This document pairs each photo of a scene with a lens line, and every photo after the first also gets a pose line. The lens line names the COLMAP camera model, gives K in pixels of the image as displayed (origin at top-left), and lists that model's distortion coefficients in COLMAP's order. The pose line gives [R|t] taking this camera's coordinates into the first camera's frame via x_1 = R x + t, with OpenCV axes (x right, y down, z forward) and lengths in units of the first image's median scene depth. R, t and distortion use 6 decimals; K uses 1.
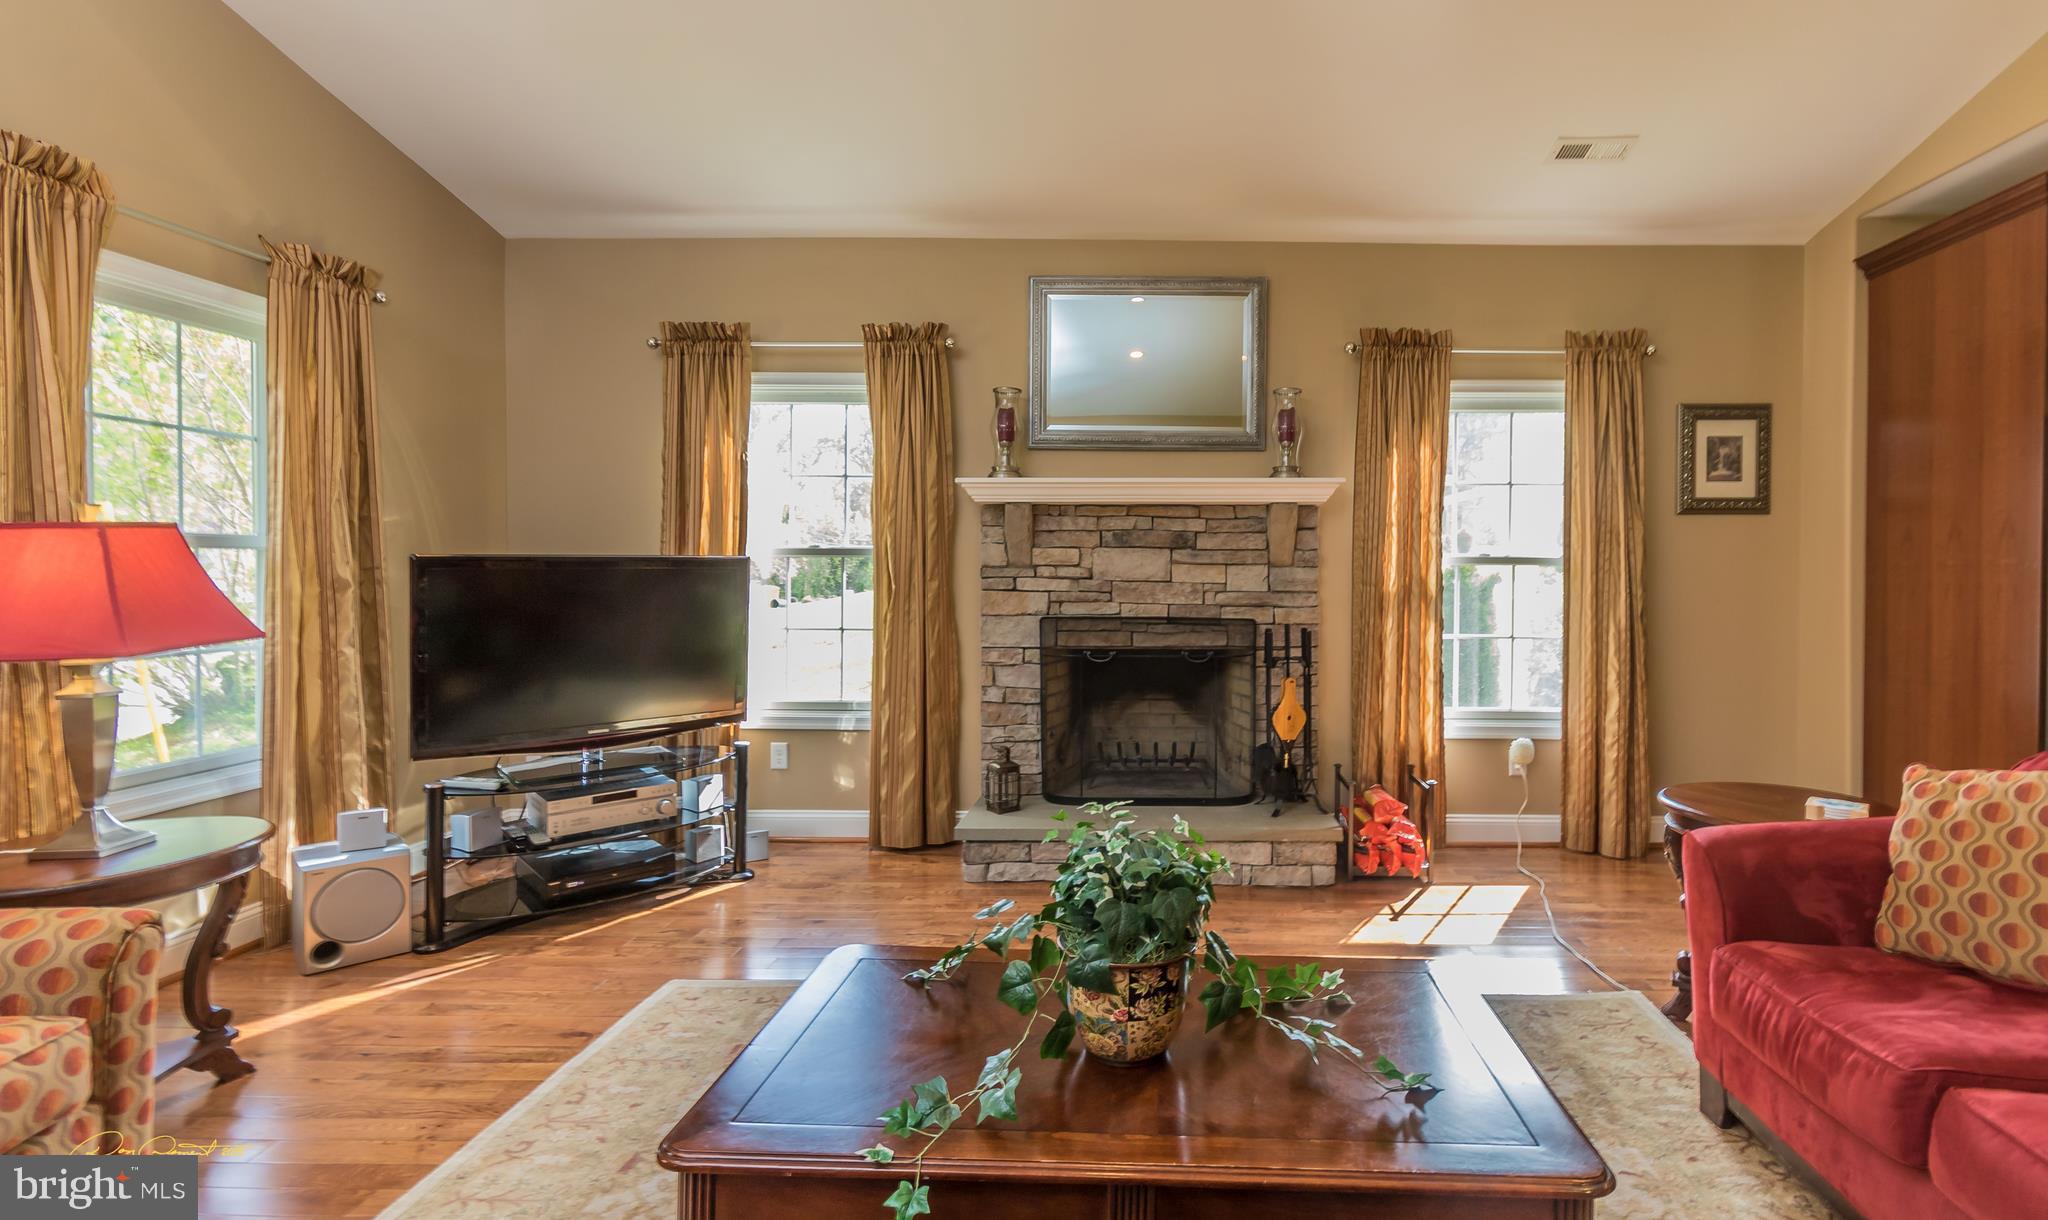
lens RADIAL K [[1006.6, 0, 1117.7], [0, 1006.6, 588.0], [0, 0, 1]] dist [-0.003683, 0.001032]
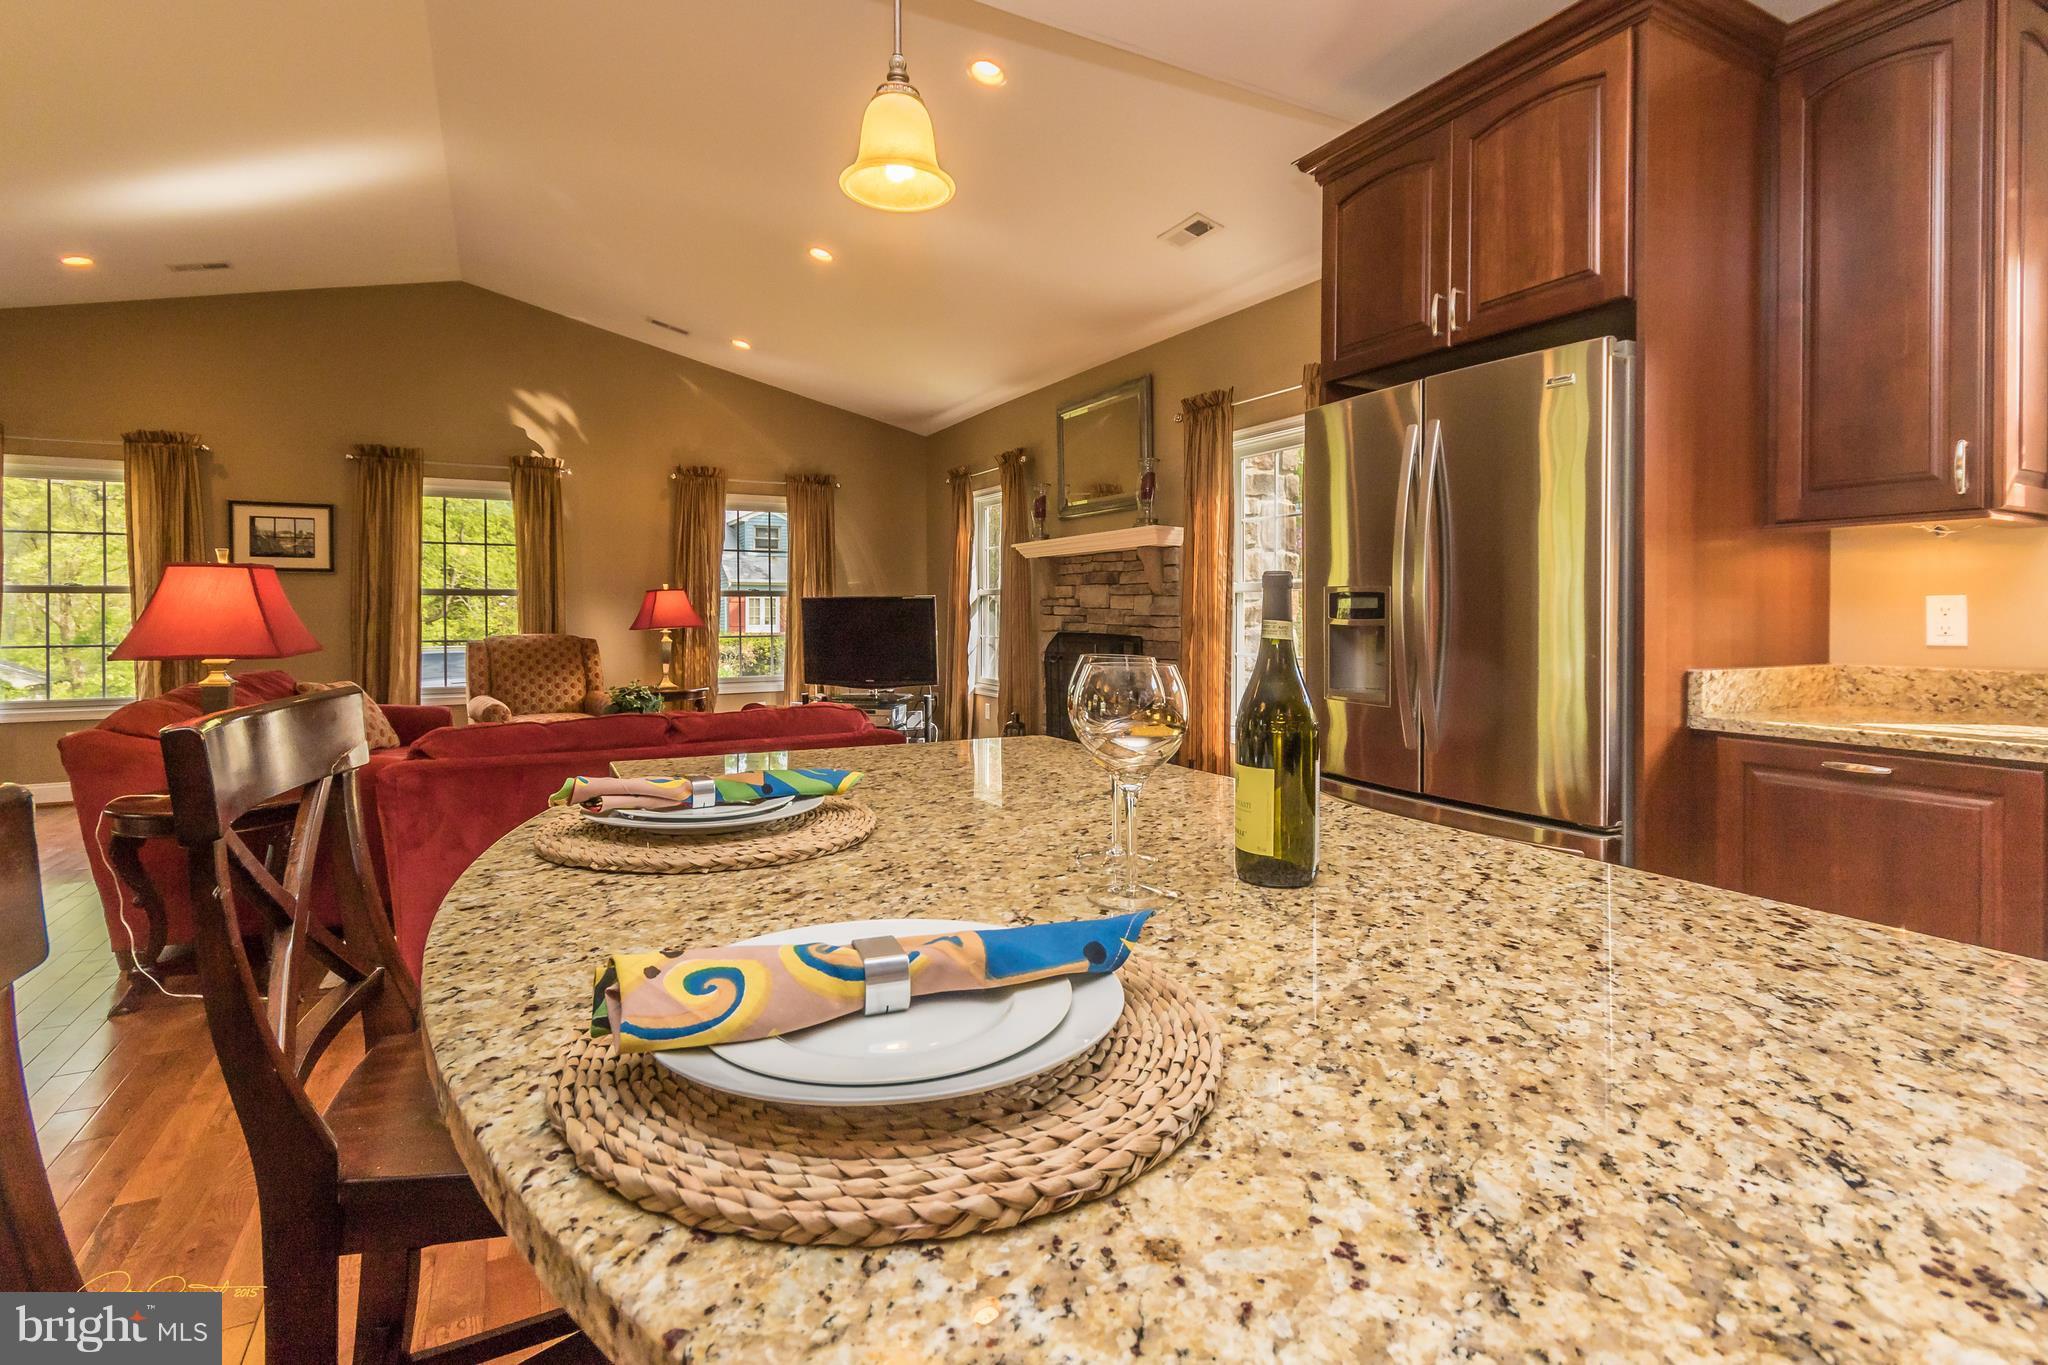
lens RADIAL K [[971.0, 0, 1051.8], [0, 971.0, 621.6], [0, 0, 1]] dist [-0.004853, -0.001313]
pose [[0.491487, 0.006267, -0.870862, 1.189648], [-0.013428, 0.999910, -0.000383, 0.013805], [0.870781, 0.011882, 0.491527, 0.280736]]
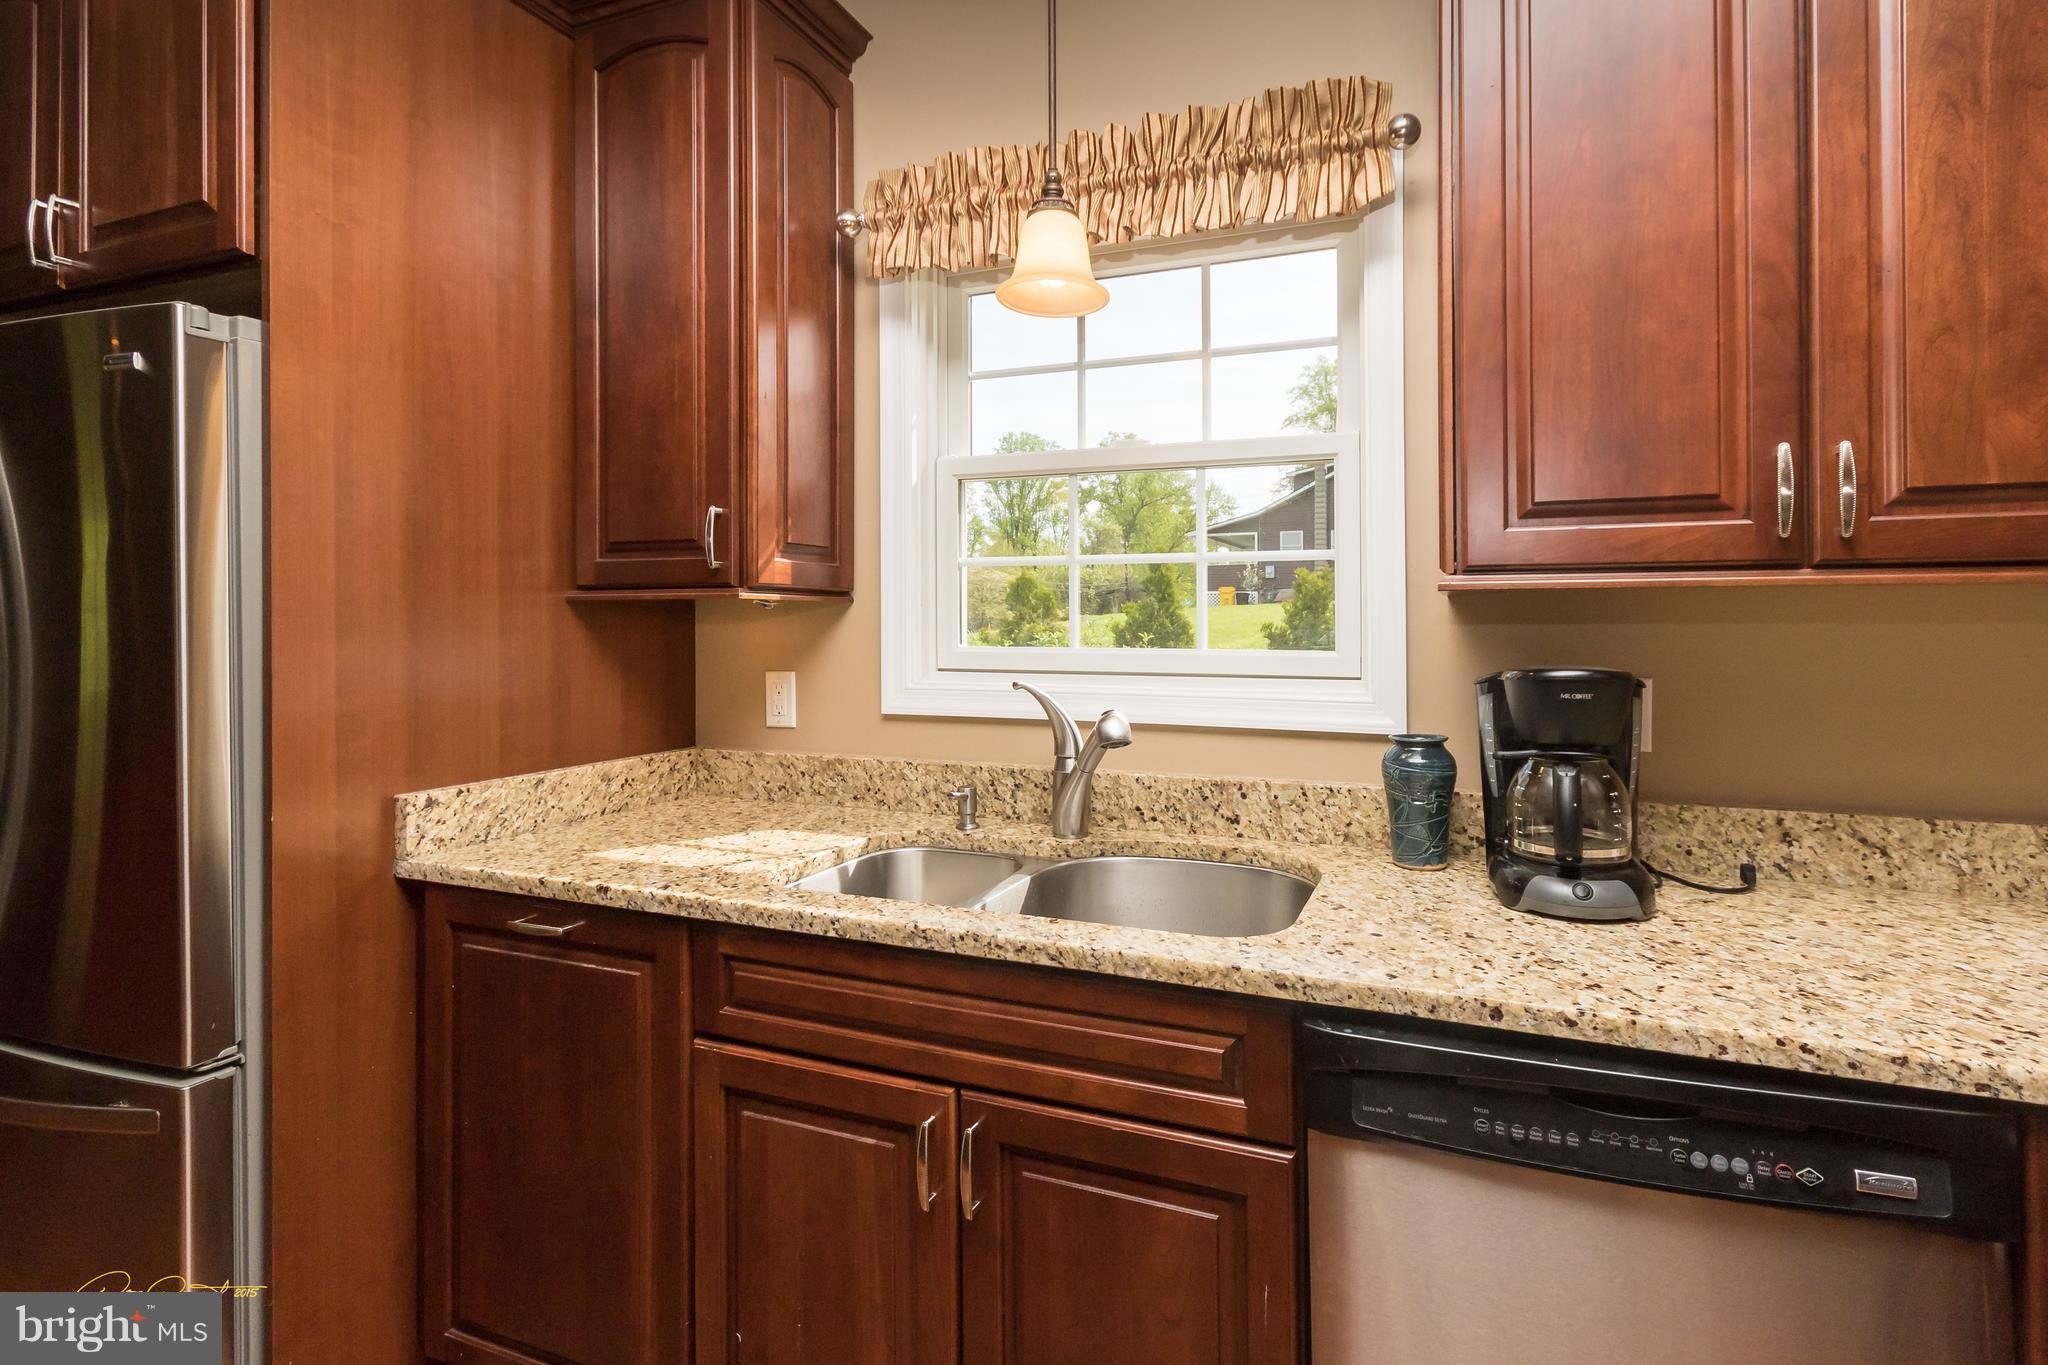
lens RADIAL K [[971.0, 0, 1095.2], [0, 971.0, 612.9], [0, 0, 1]] dist [-0.004853, -0.001313]
pose [[0.937194, -0.005834, -0.348759, 1.283681], [-0.000826, 0.999820, -0.018945, -0.026516], [0.348807, 0.018043, 0.937021, 0.563768]]
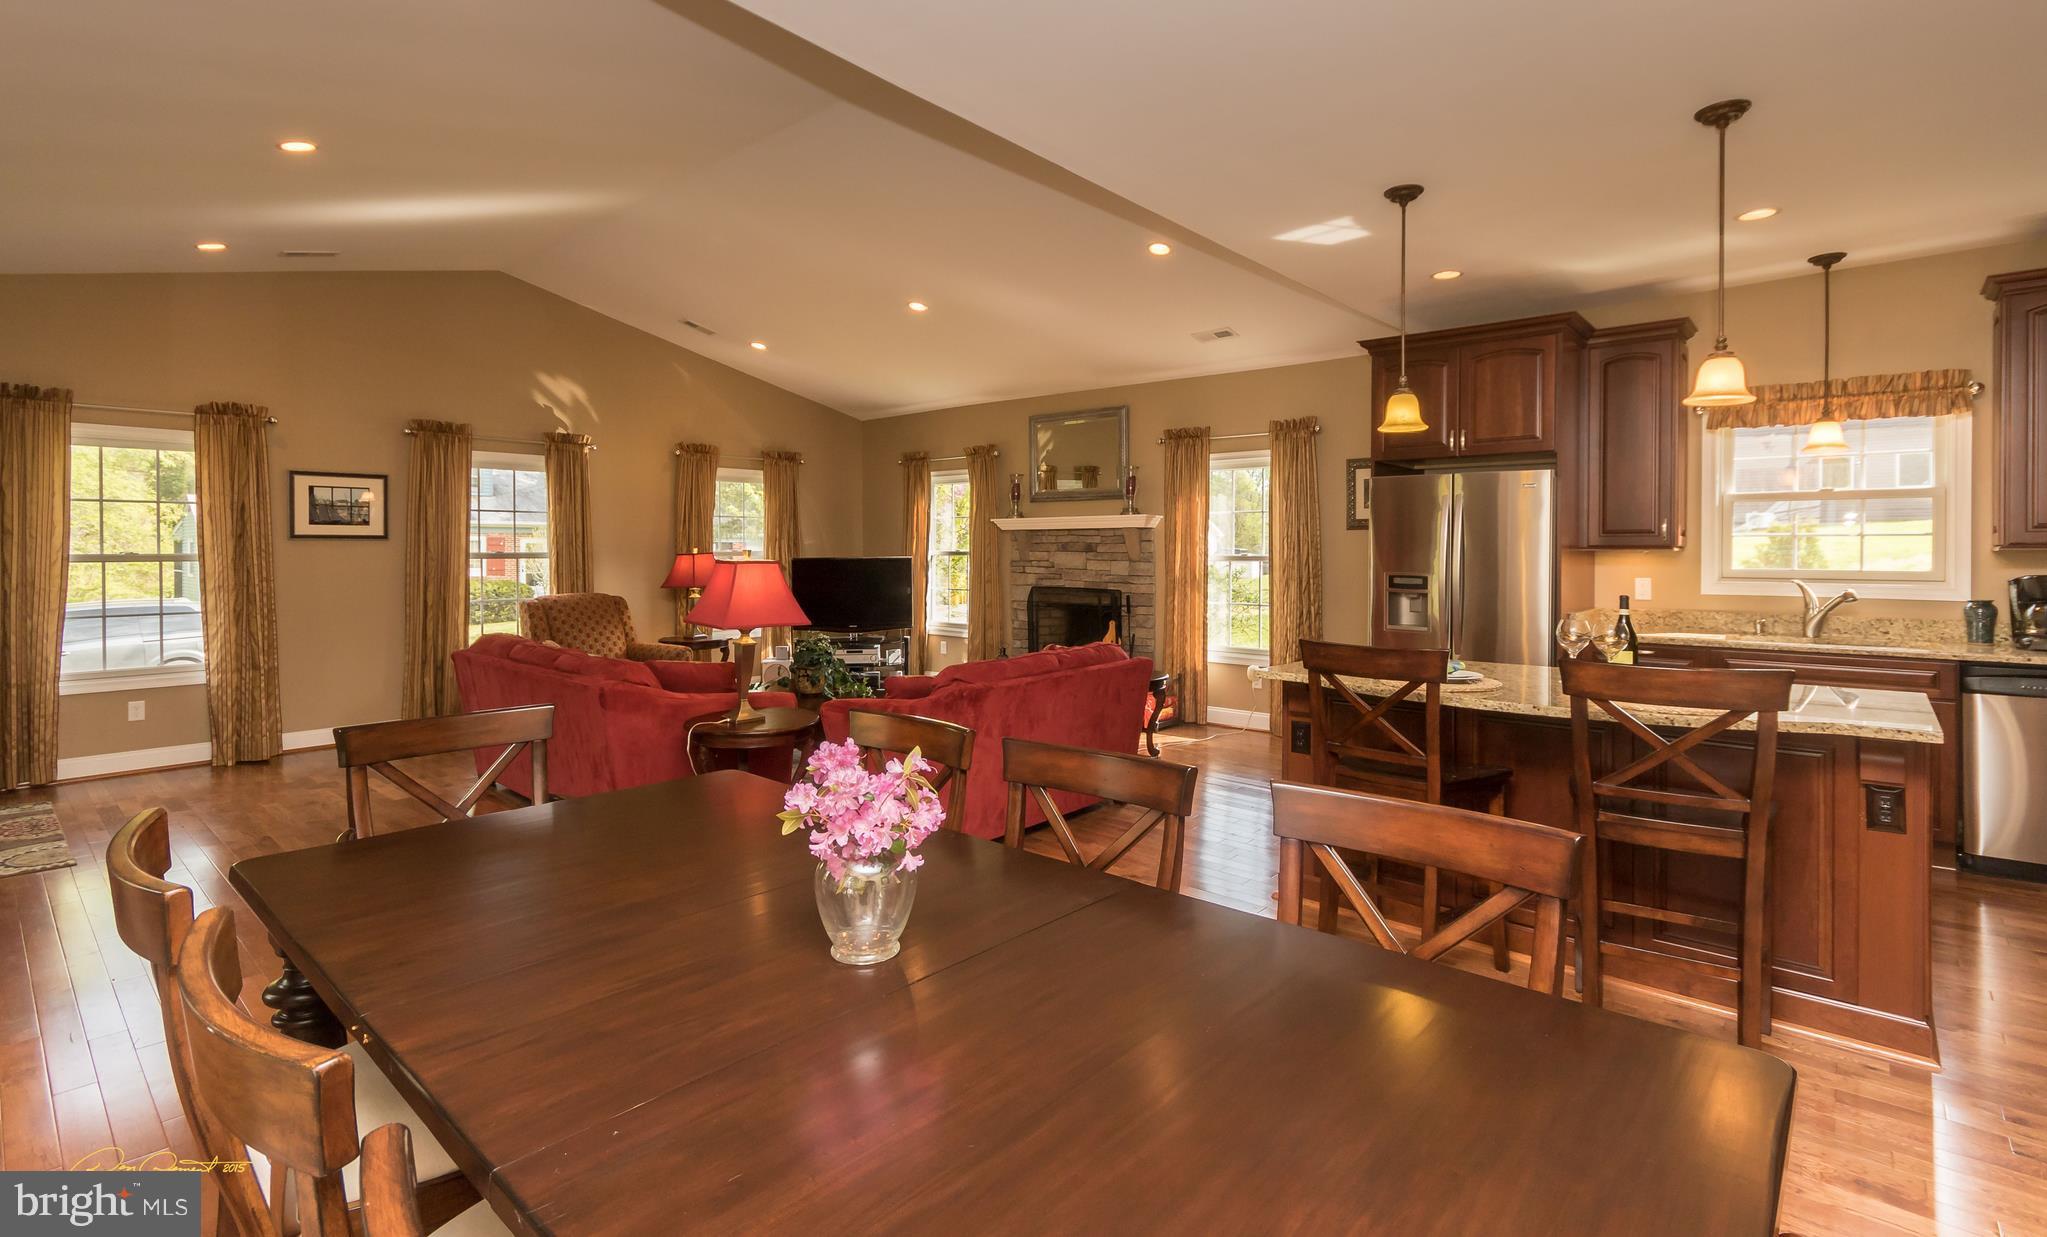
lens RADIAL K [[954.2, 0, 1032.4], [0, 954.2, 556.1], [0, 0, 1]] dist [-0.000269, -0.000284]
pose [[0.757010, 0.002214, -0.653400, 1.171555], [-0.009384, 0.999928, -0.007484, -0.017115], [0.653336, 0.011797, 0.756976, -0.440969]]
